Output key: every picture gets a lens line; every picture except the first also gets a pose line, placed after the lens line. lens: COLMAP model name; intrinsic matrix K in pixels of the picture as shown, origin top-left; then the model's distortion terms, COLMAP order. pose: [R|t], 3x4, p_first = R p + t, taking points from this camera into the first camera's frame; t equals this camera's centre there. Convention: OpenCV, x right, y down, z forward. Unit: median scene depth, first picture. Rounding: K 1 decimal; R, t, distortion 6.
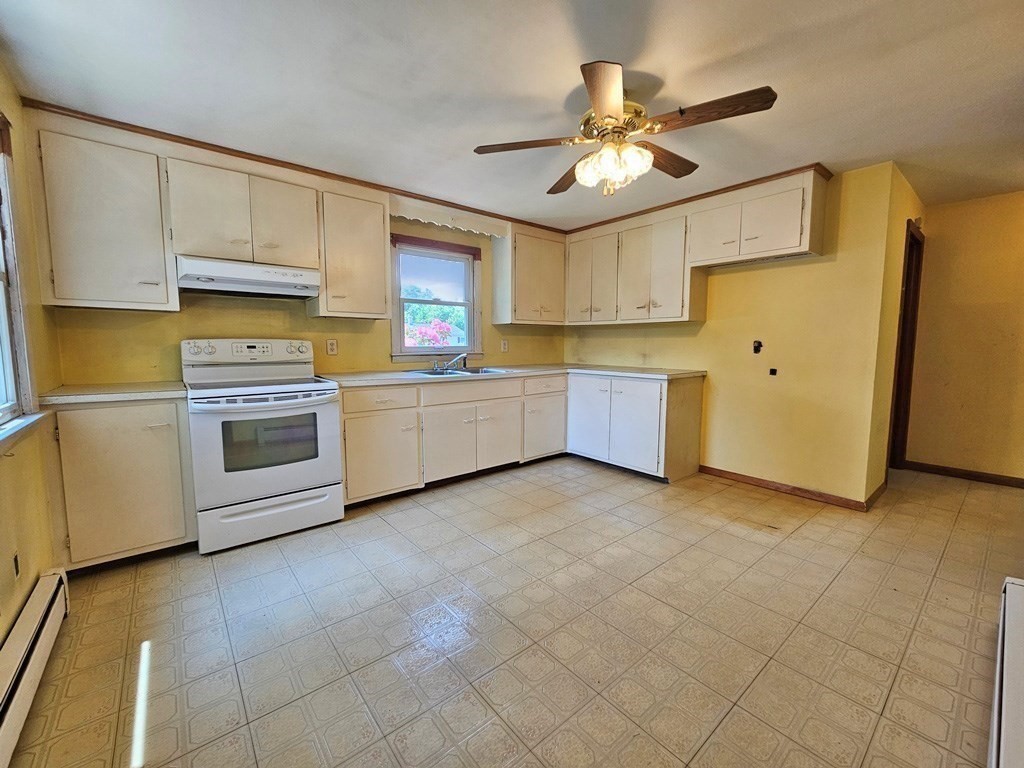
lens RADIAL K [[420.6, 0, 510.7], [0, 420.6, 382.9], [0, 0, 1]] dist [0.003152, -0.000406]
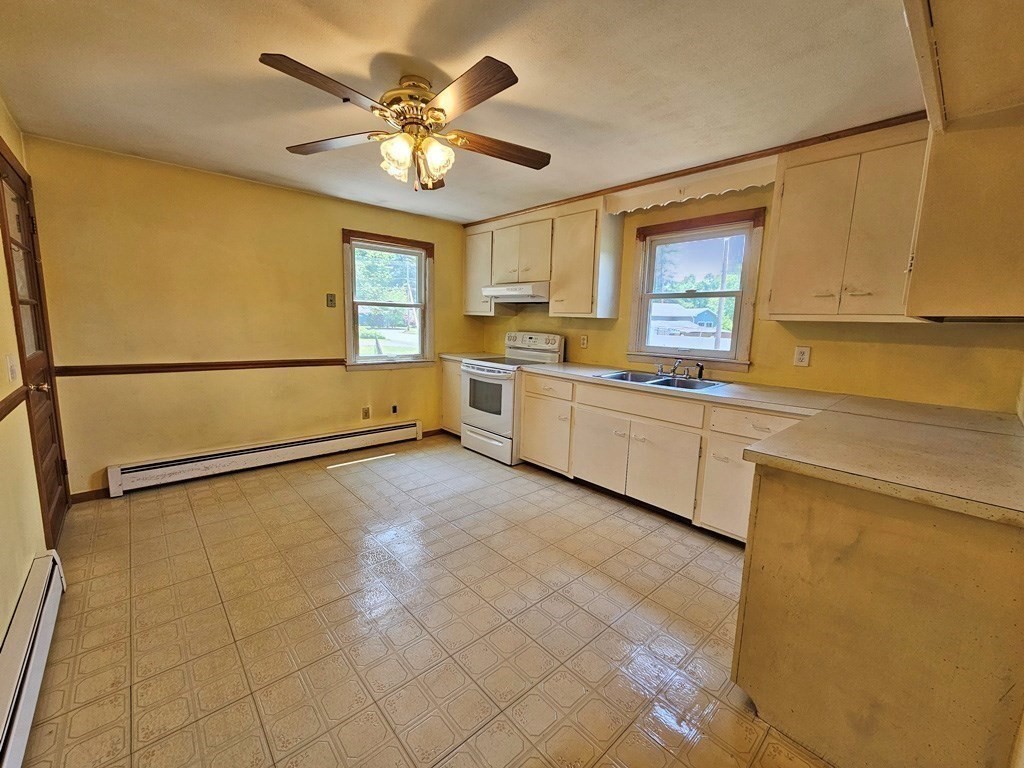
lens RADIAL K [[420.6, 0, 510.3], [0, 420.6, 382.1], [0, 0, 1]] dist [0.003152, -0.000406]
pose [[0.039877, 0.145542, -0.988548, 0.892122], [-0.122593, 0.982573, 0.139717, -0.131958], [0.991656, 0.115618, 0.057024, 0.861041]]
